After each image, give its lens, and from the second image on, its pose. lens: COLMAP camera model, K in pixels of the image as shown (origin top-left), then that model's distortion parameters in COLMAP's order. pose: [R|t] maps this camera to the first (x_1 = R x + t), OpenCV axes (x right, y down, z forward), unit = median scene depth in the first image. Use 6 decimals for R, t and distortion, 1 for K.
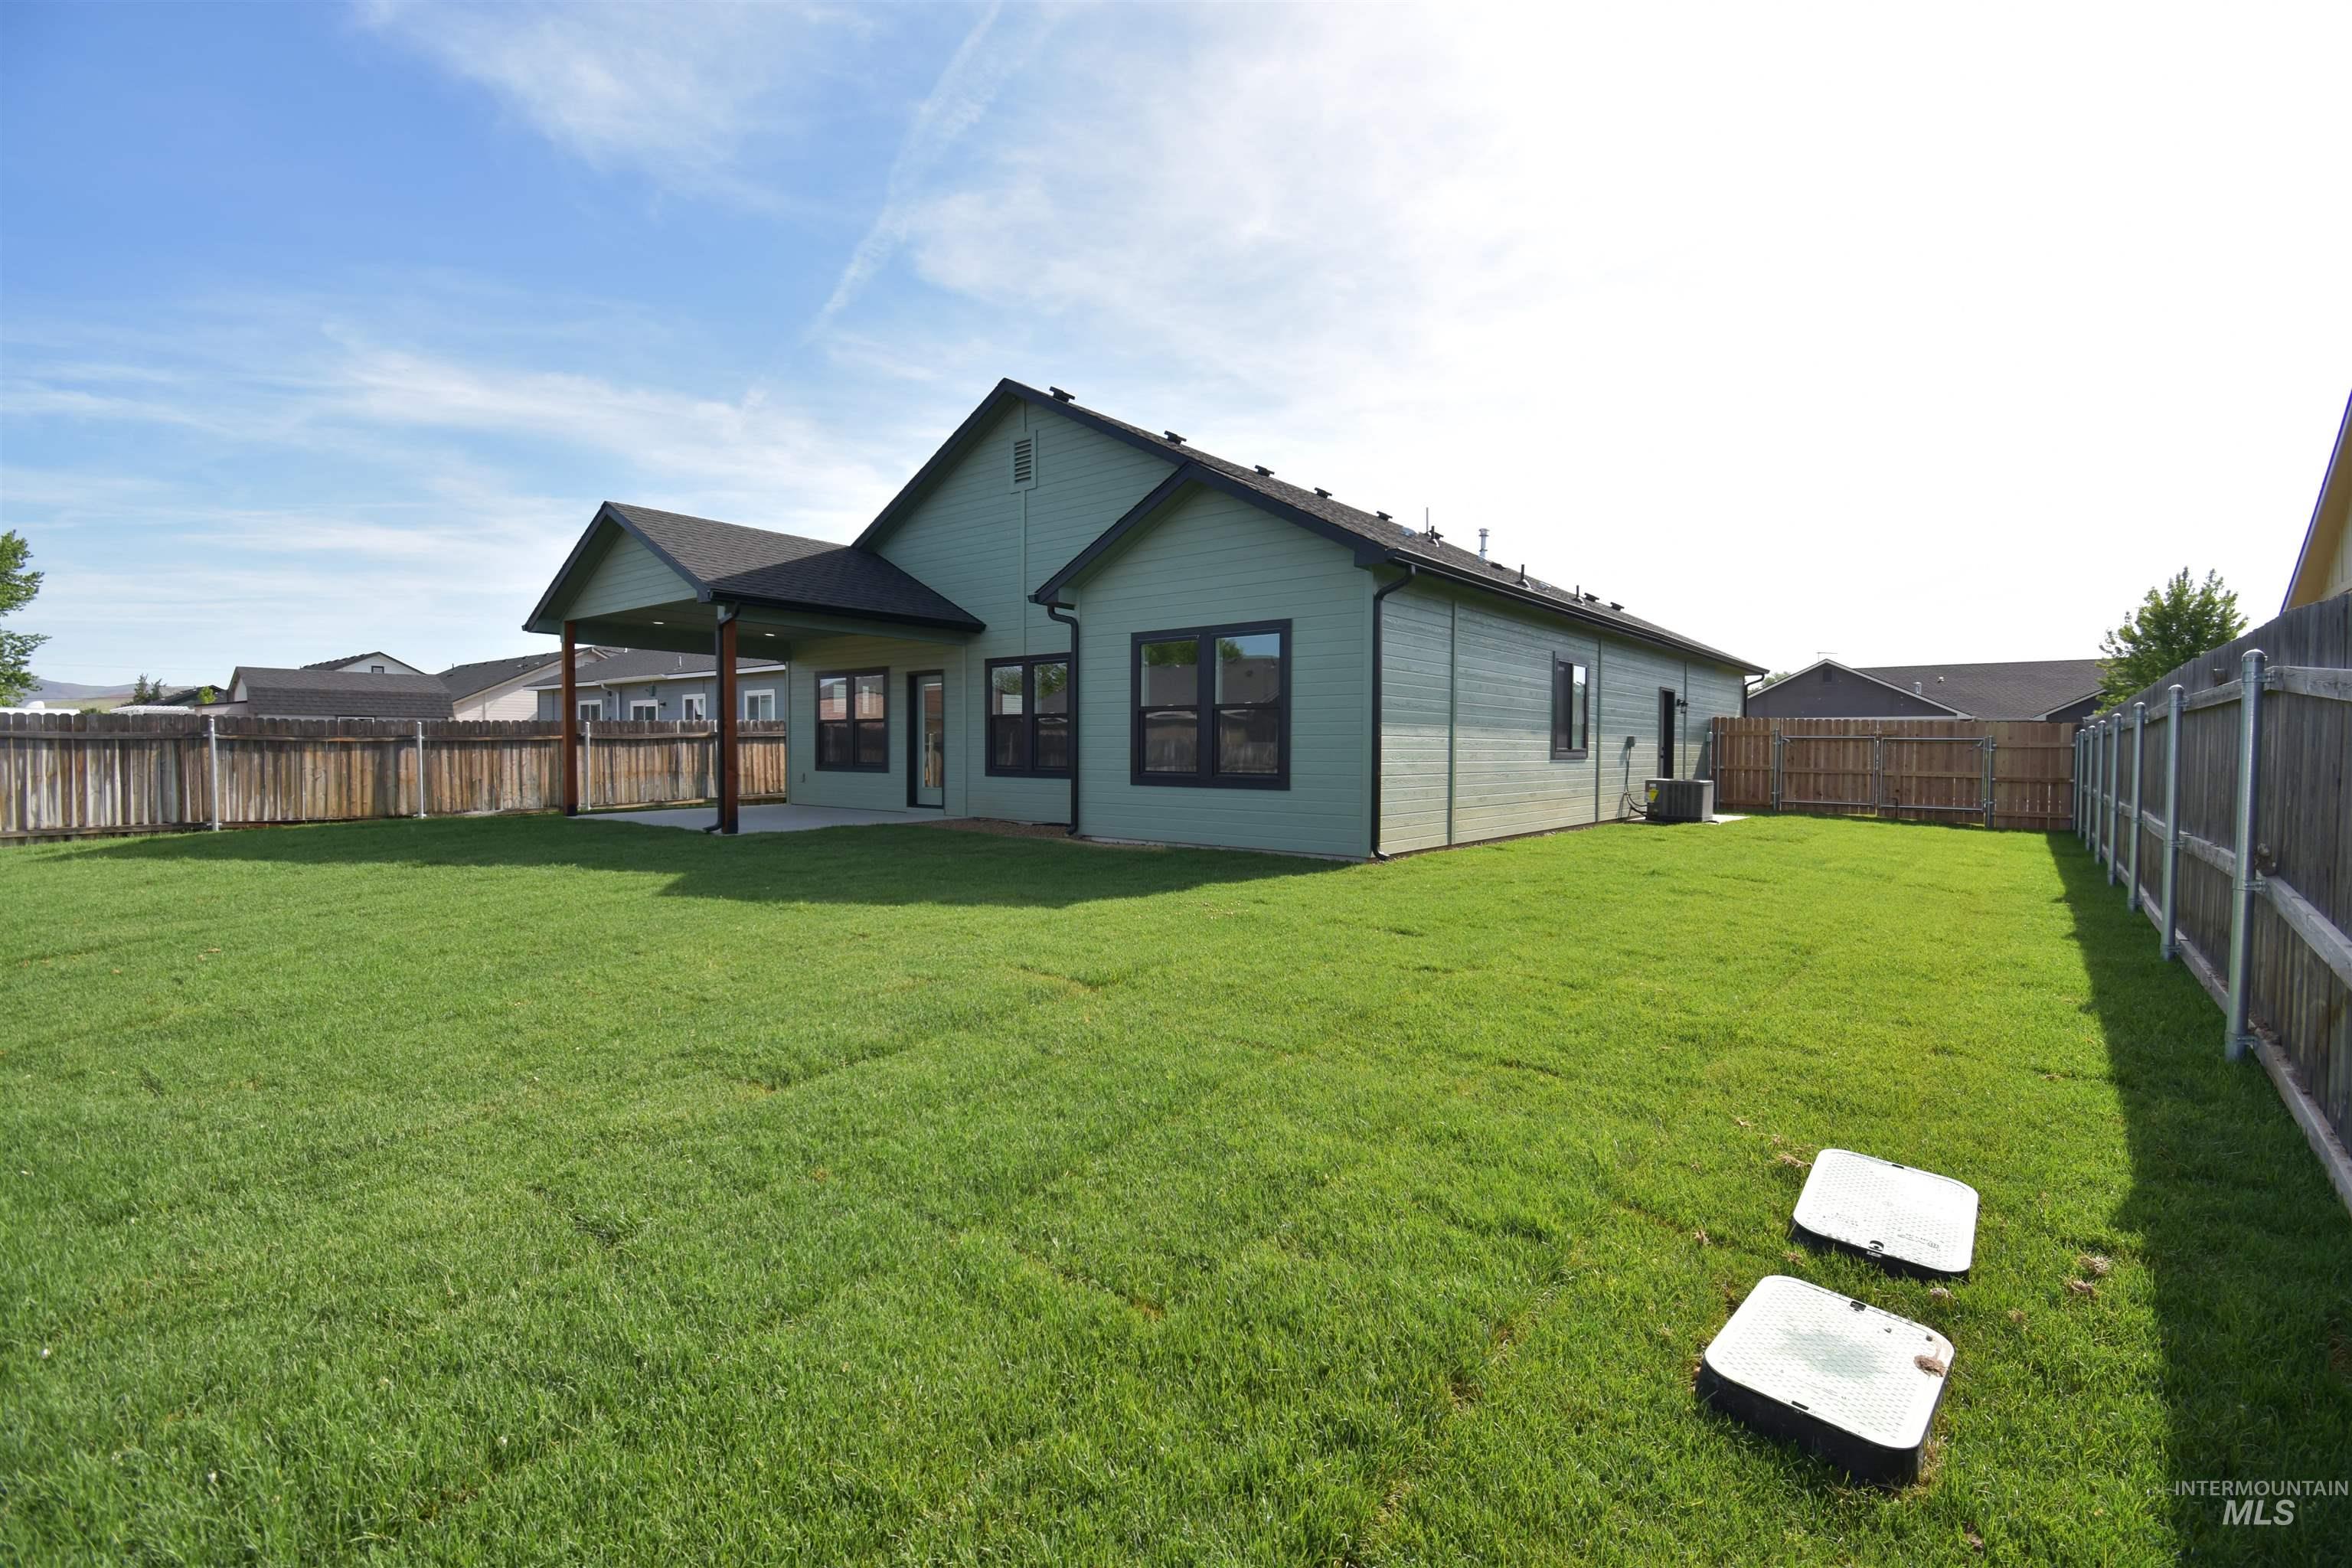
lens RADIAL K [[1028.6, 0, 1194.5], [0, 1028.6, 771.6], [0, 0, 1]] dist [0.008481, -0.018545]
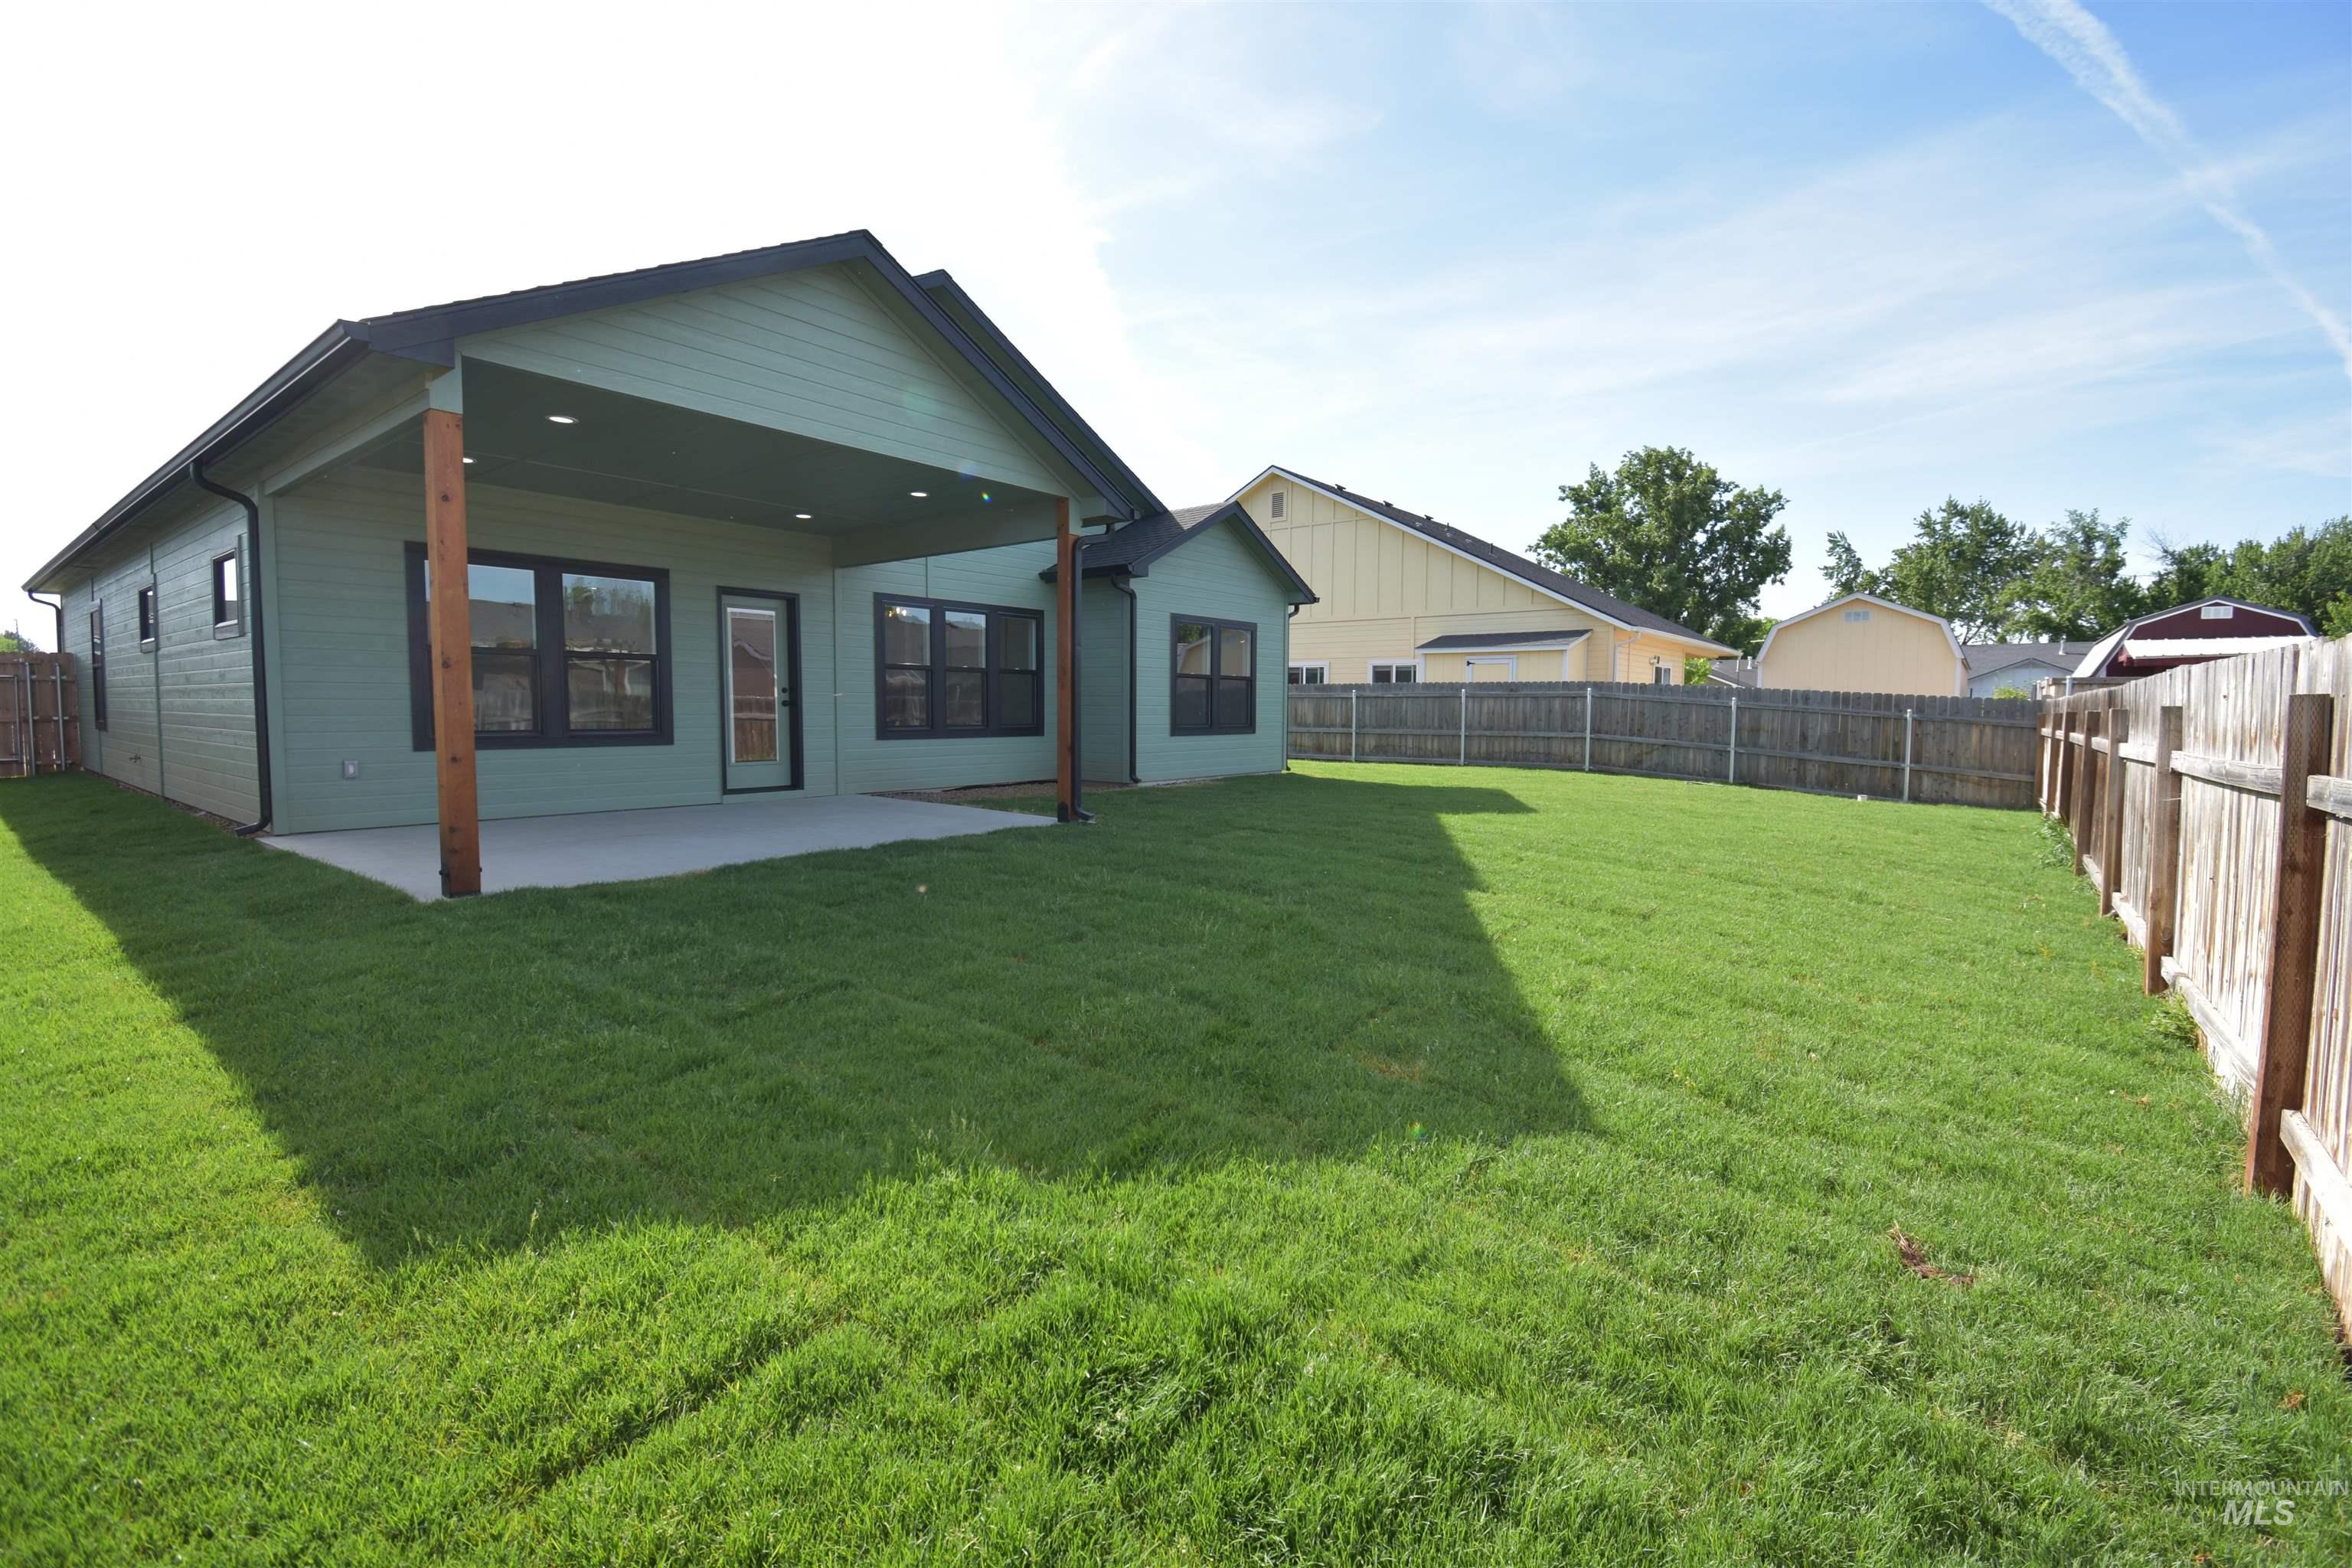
lens RADIAL K [[1028.6, 0, 1162.1], [0, 1028.6, 774.9], [0, 0, 1]] dist [0.008481, -0.018545]
pose [[-0.014232, -0.070862, 0.997385, -1.010208], [0.019384, 0.997279, 0.071131, -0.021211], [-0.999711, 0.020345, -0.012819, 0.794427]]
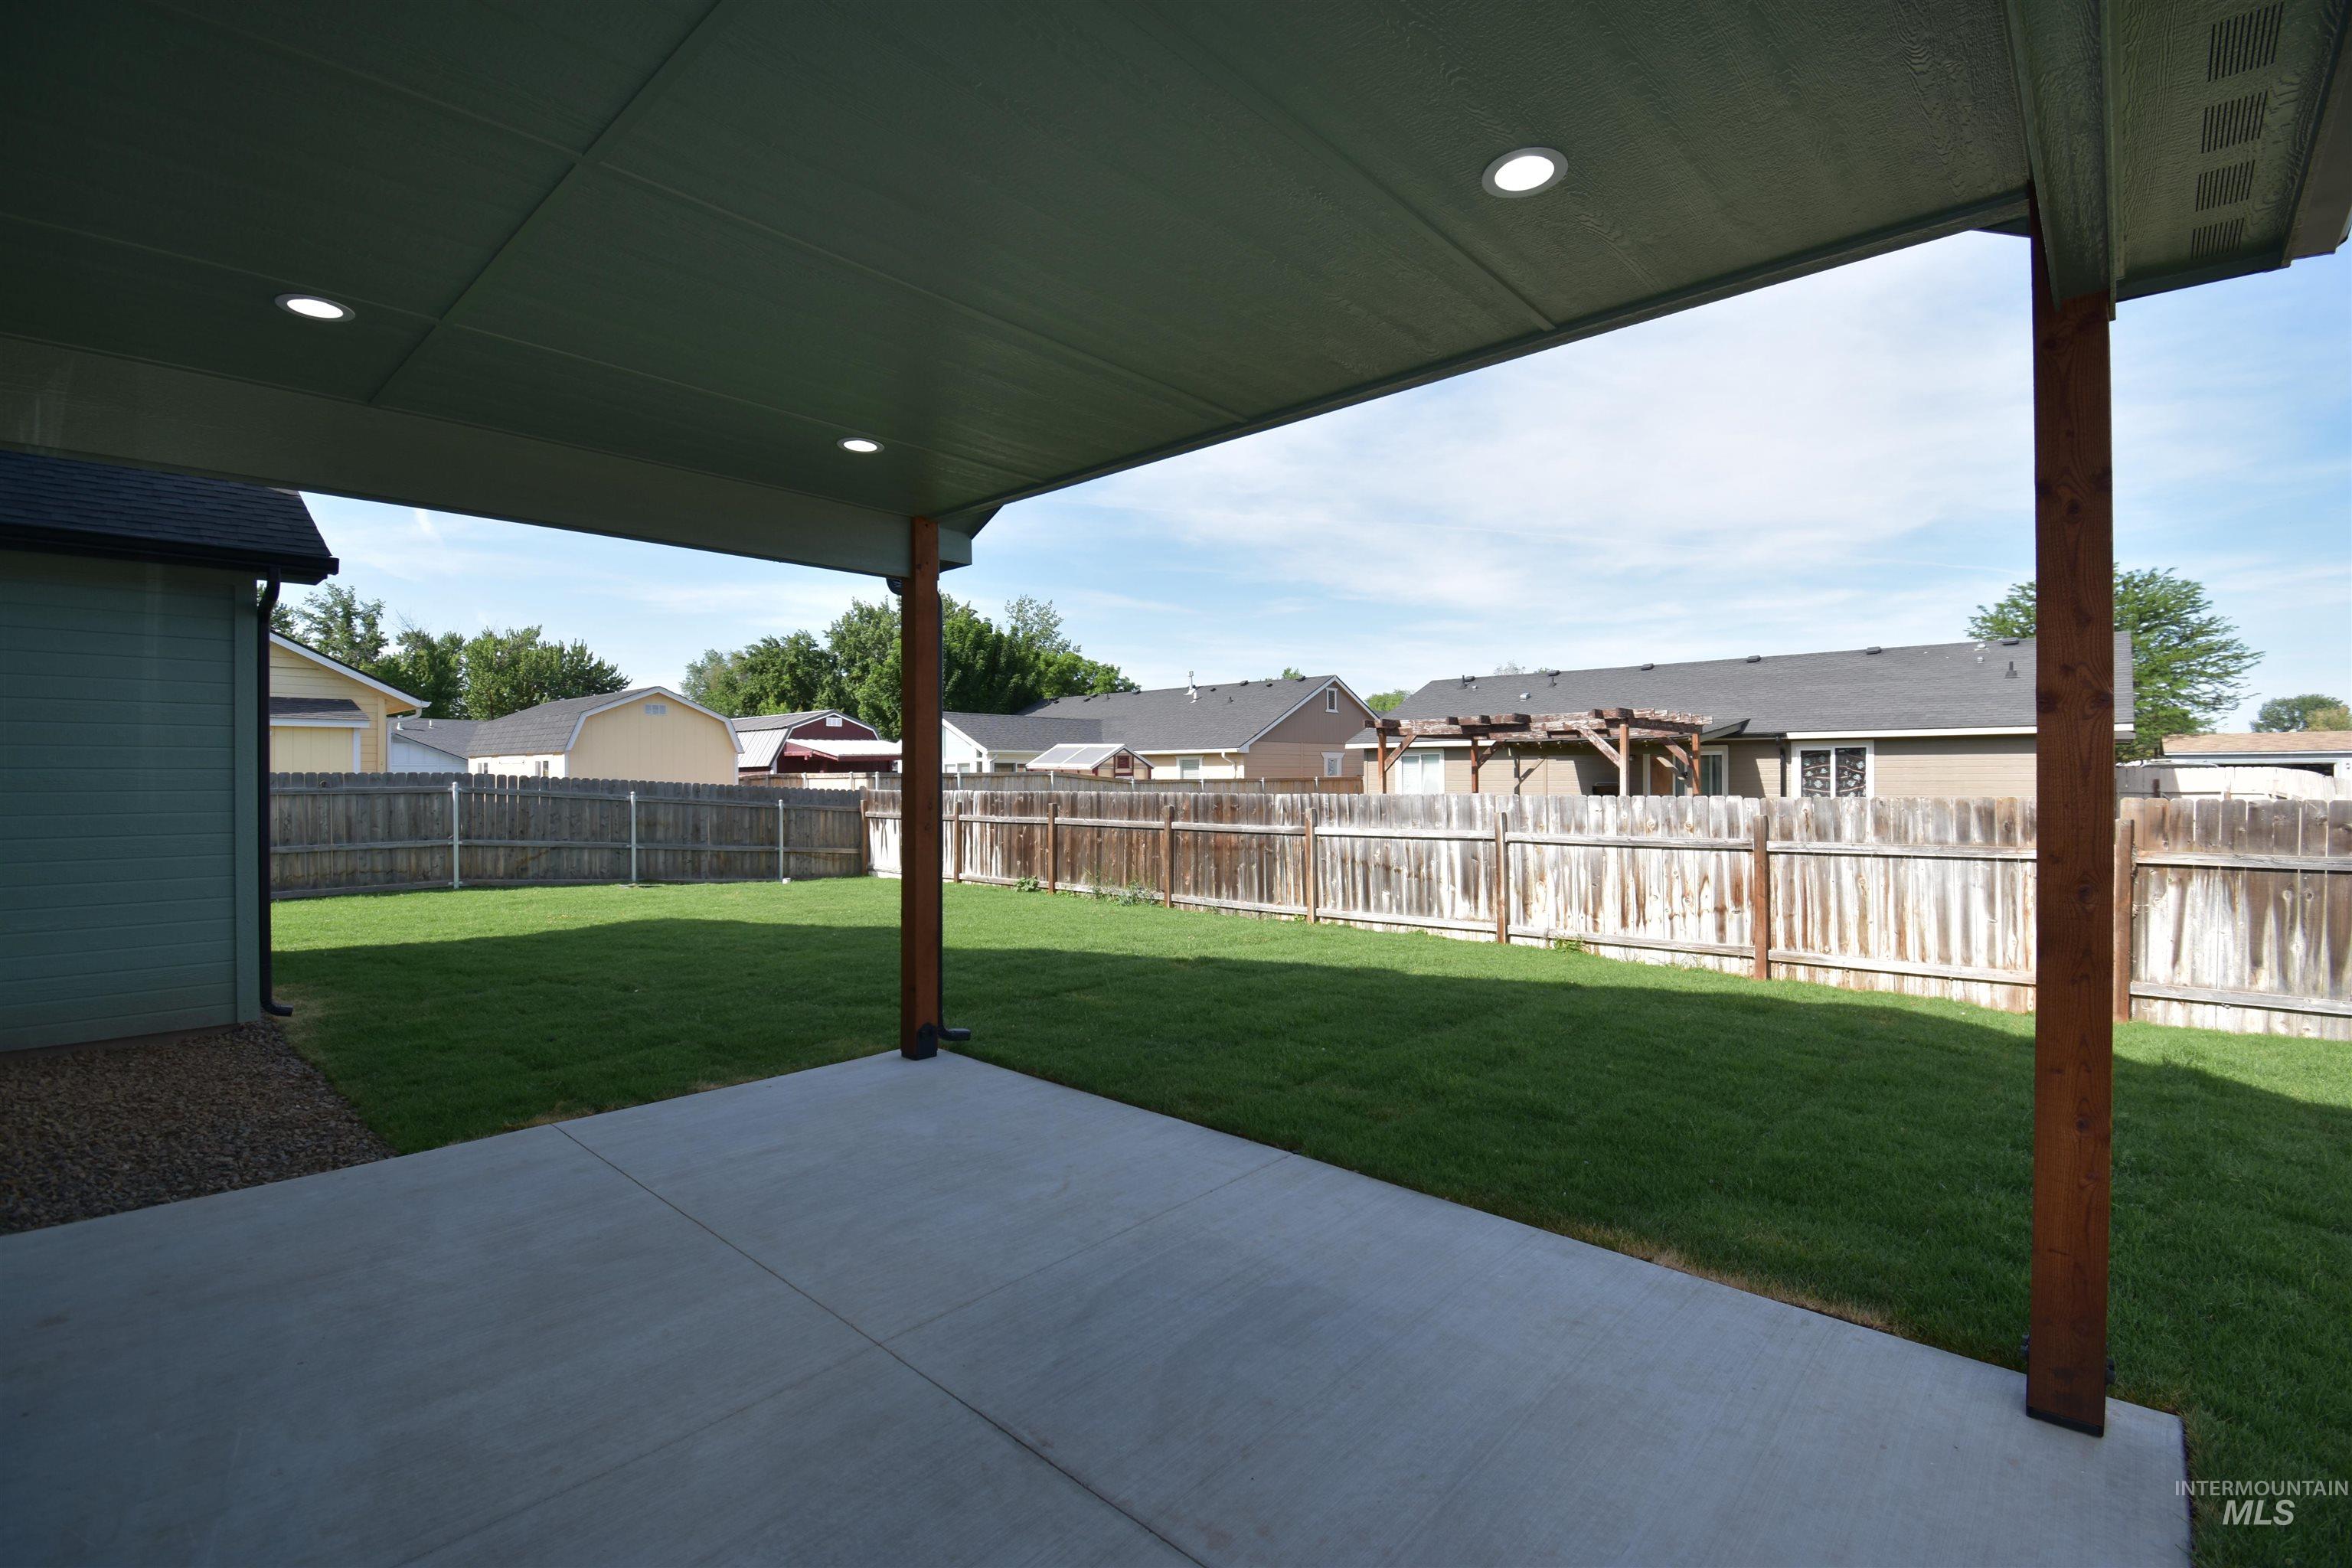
lens RADIAL K [[1028.6, 0, 1178.5], [0, 1028.6, 771.2], [0, 0, 1]] dist [0.008481, -0.018545]
pose [[-0.999434, -0.002016, 0.033572, -0.479141], [-0.001195, 0.999700, 0.024456, -0.061265], [-0.033611, 0.024402, -0.999137, 1.198282]]
